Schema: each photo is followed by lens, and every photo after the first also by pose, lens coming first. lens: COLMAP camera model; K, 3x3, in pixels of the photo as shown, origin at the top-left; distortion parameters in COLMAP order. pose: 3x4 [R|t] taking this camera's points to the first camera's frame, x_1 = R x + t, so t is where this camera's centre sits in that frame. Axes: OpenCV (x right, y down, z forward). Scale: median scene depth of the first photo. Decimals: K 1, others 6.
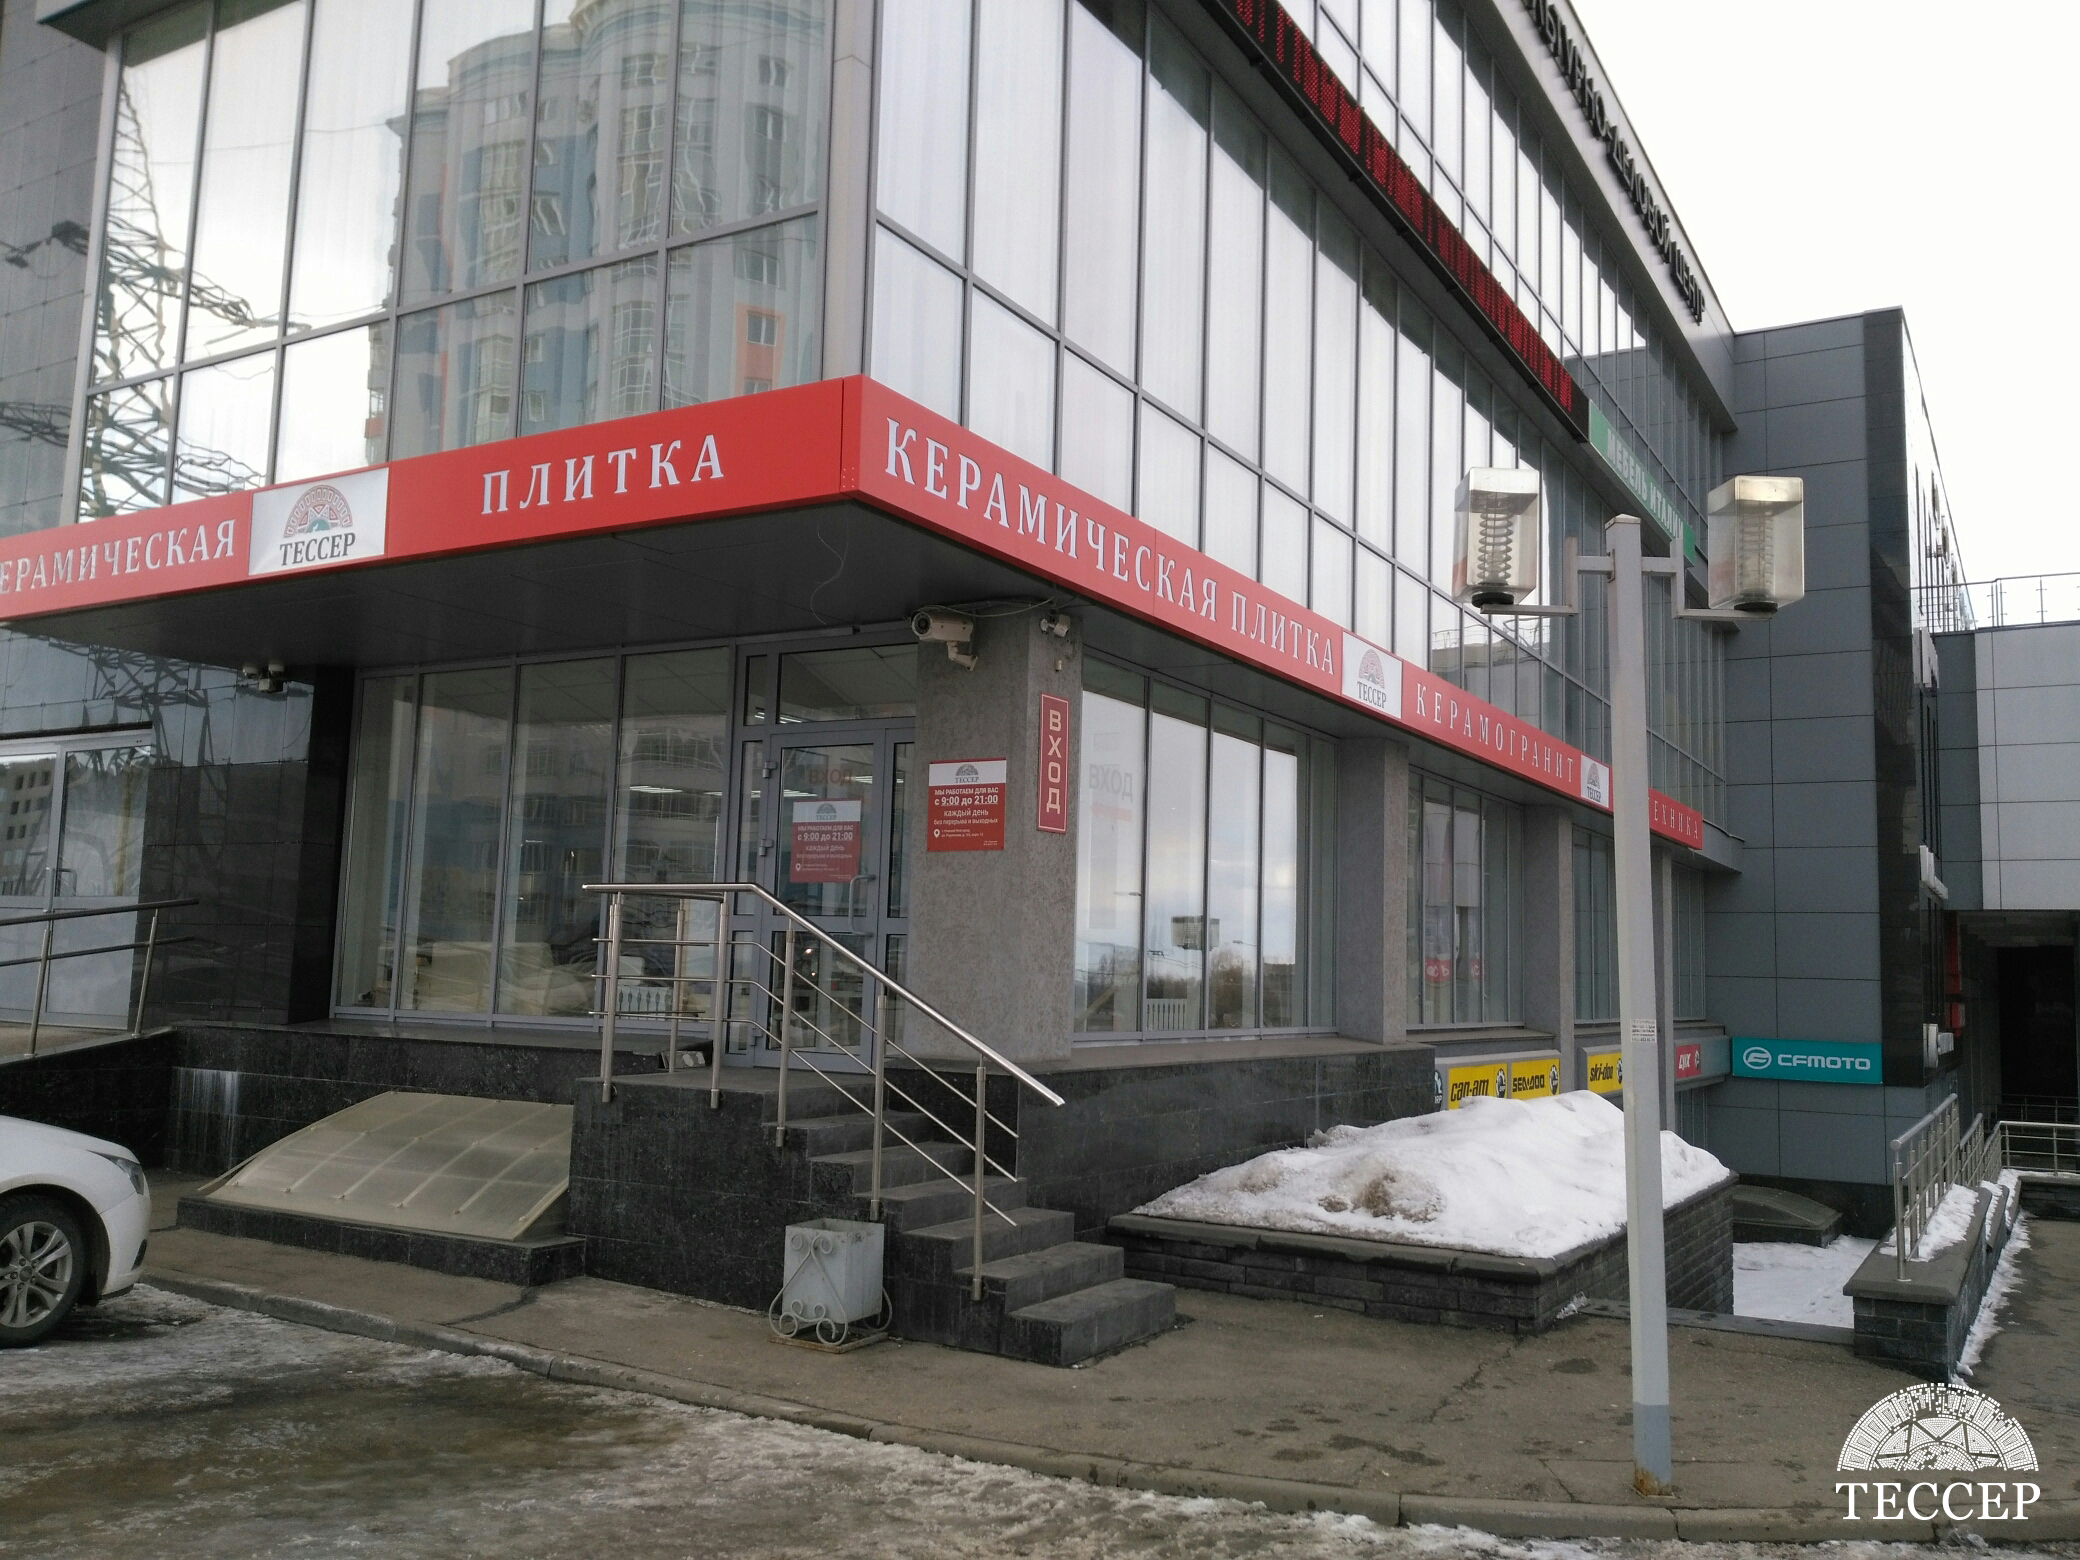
lens RADIAL K [[1758.0, 0, 1038.3], [0, 1758.0, 792.0], [0, 0, 1]] dist [0.114772, -0.259457]
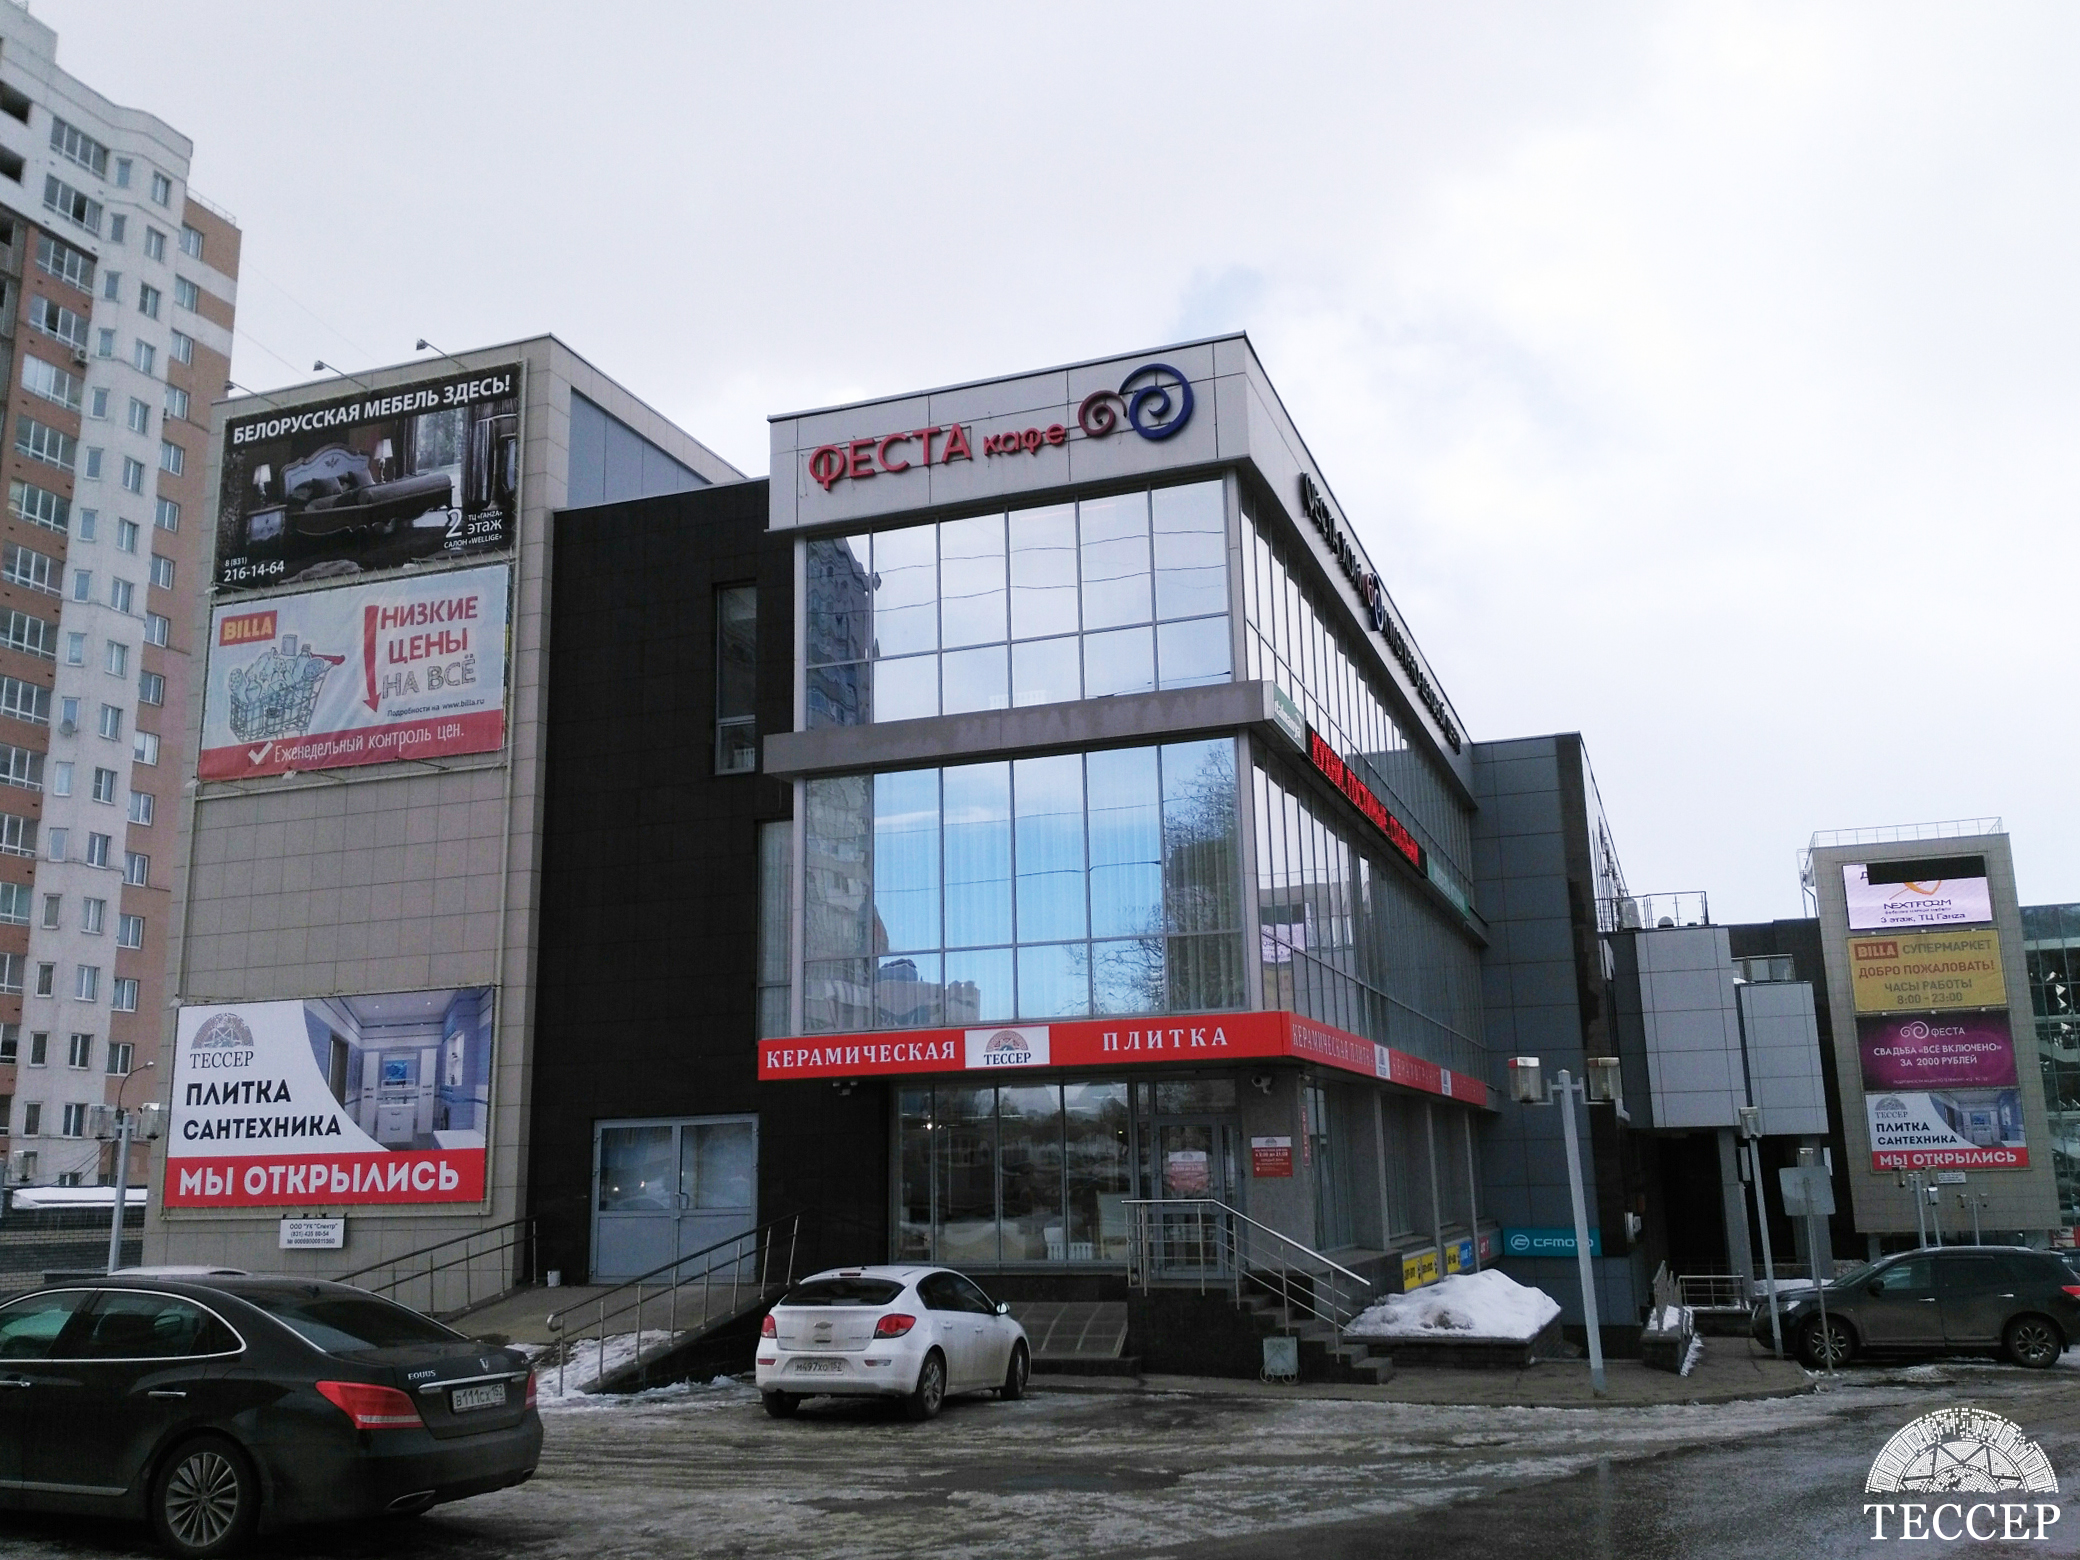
lens RADIAL K [[1901.0, 0, 1059.1], [0, 1901.0, 750.3], [0, 0, 1]] dist [0.183967, -0.433000]
pose [[0.978463, -0.005808, 0.206340, -0.846099], [0.028677, 0.993736, -0.108012, -0.263377], [-0.204420, 0.111603, 0.972500, -1.487229]]
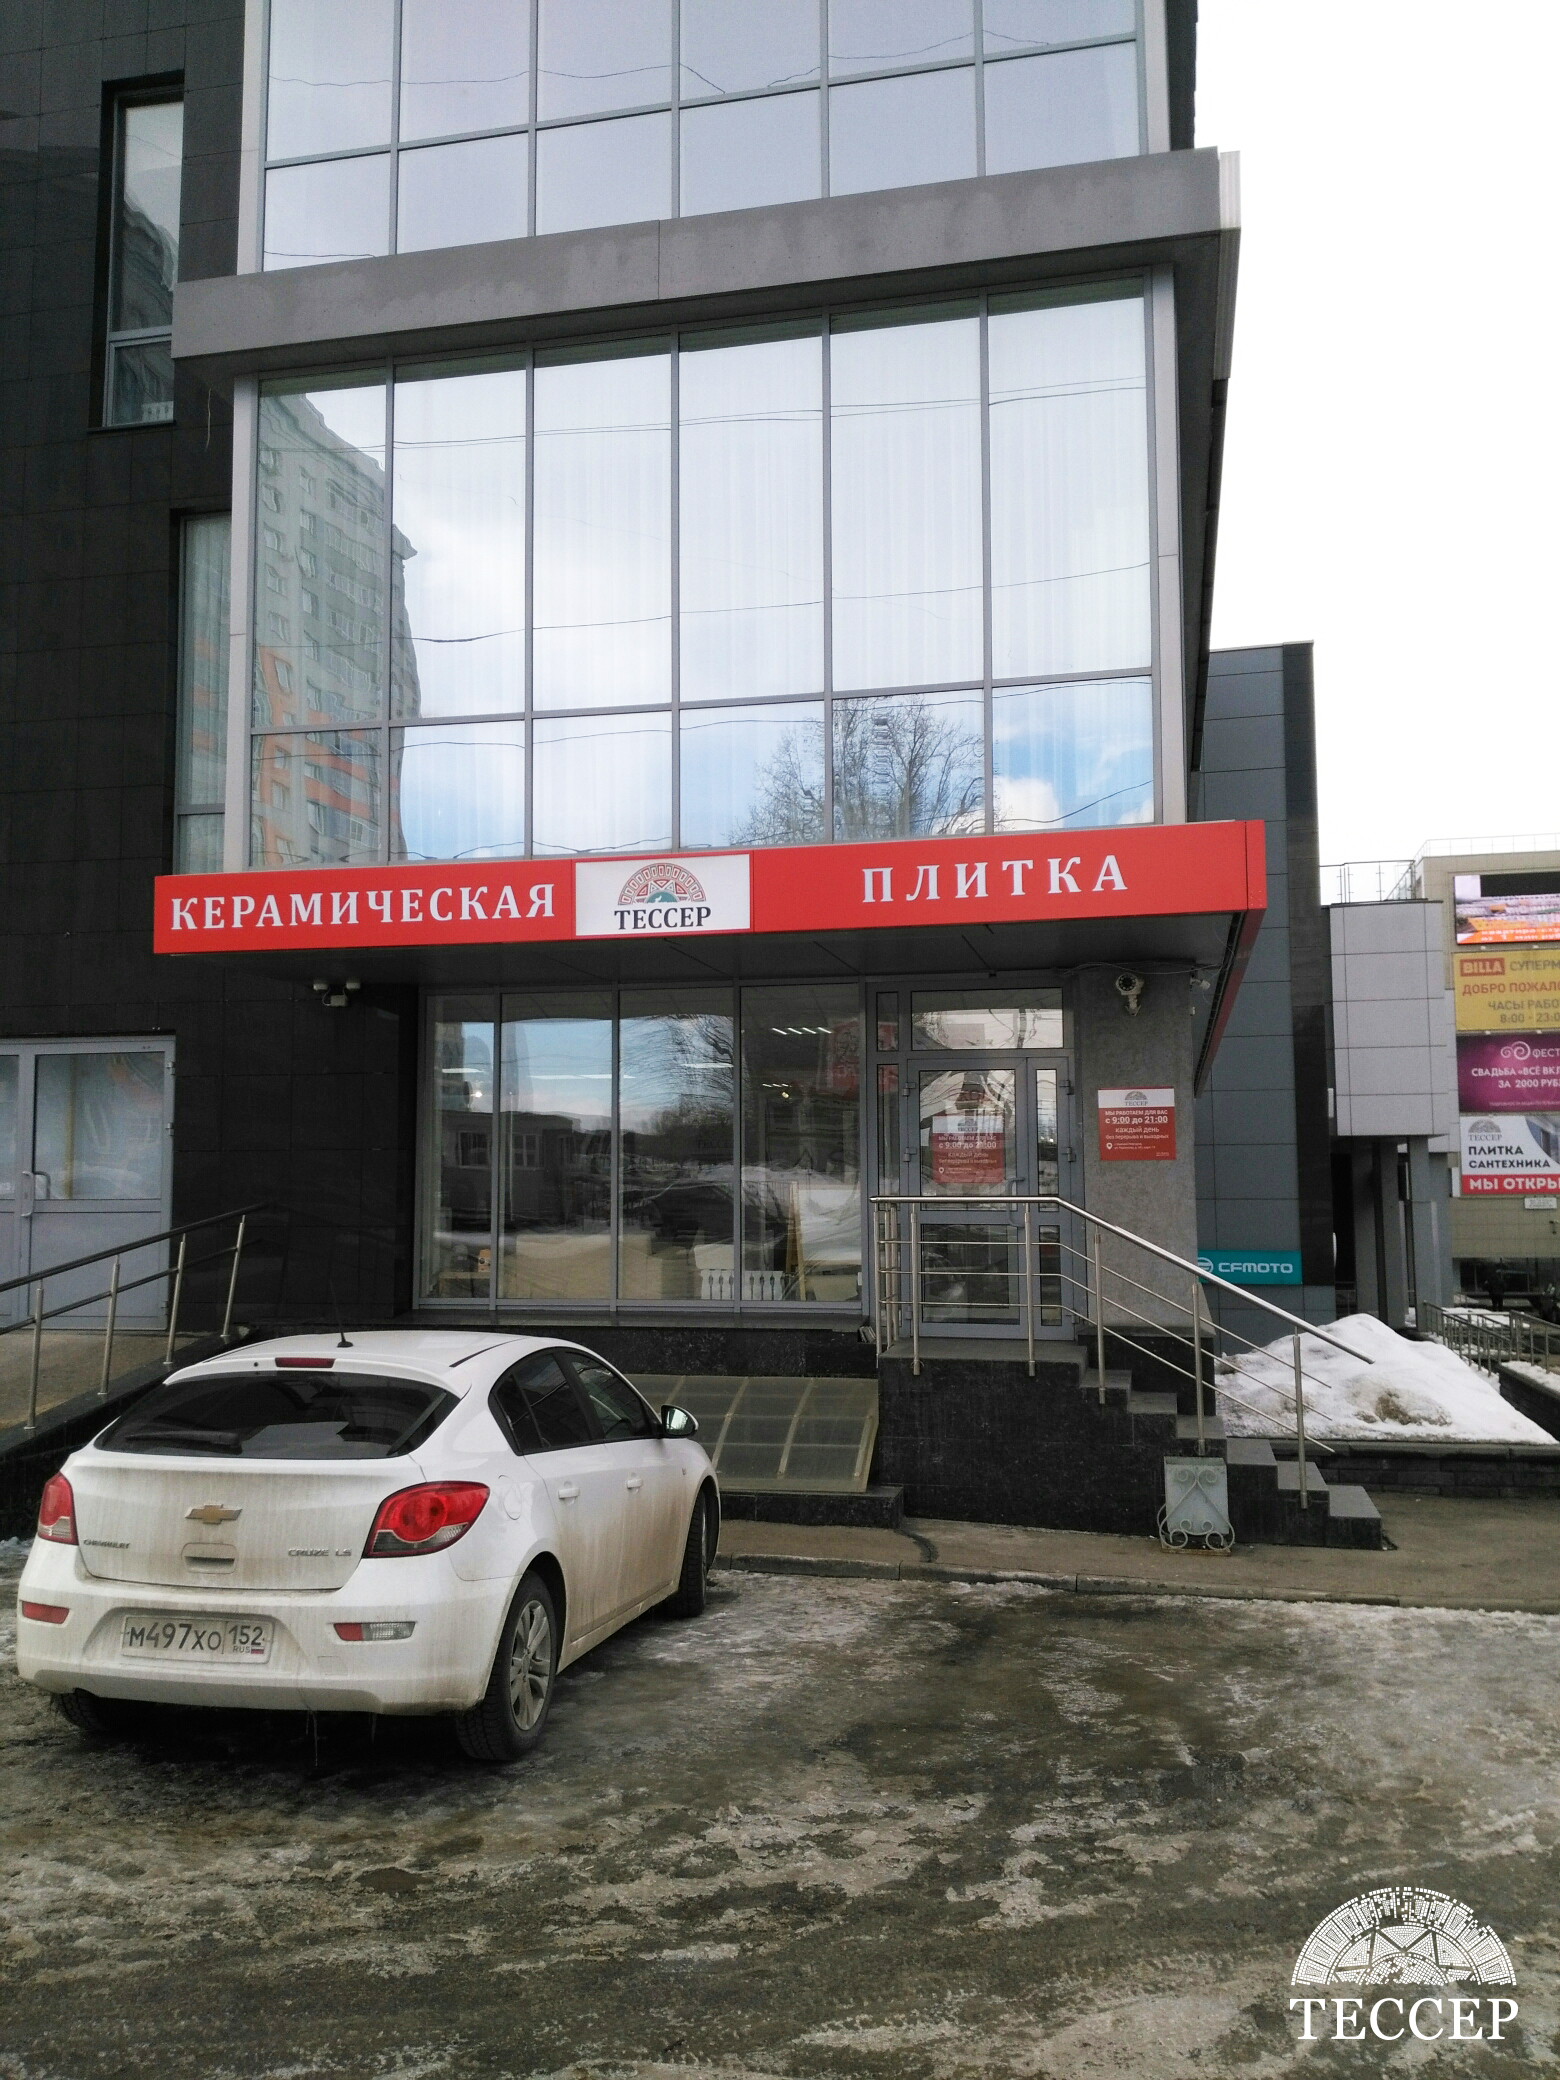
lens RADIAL K [[1758.0, 0, 785.7], [0, 1758.0, 1053.1], [0, 0, 1]] dist [0.114772, -0.259457]
pose [[0.948878, -0.007267, 0.315559, -0.686334], [-0.002140, 0.999564, 0.029455, -0.080970], [-0.315636, -0.028625, 0.948449, -0.122129]]
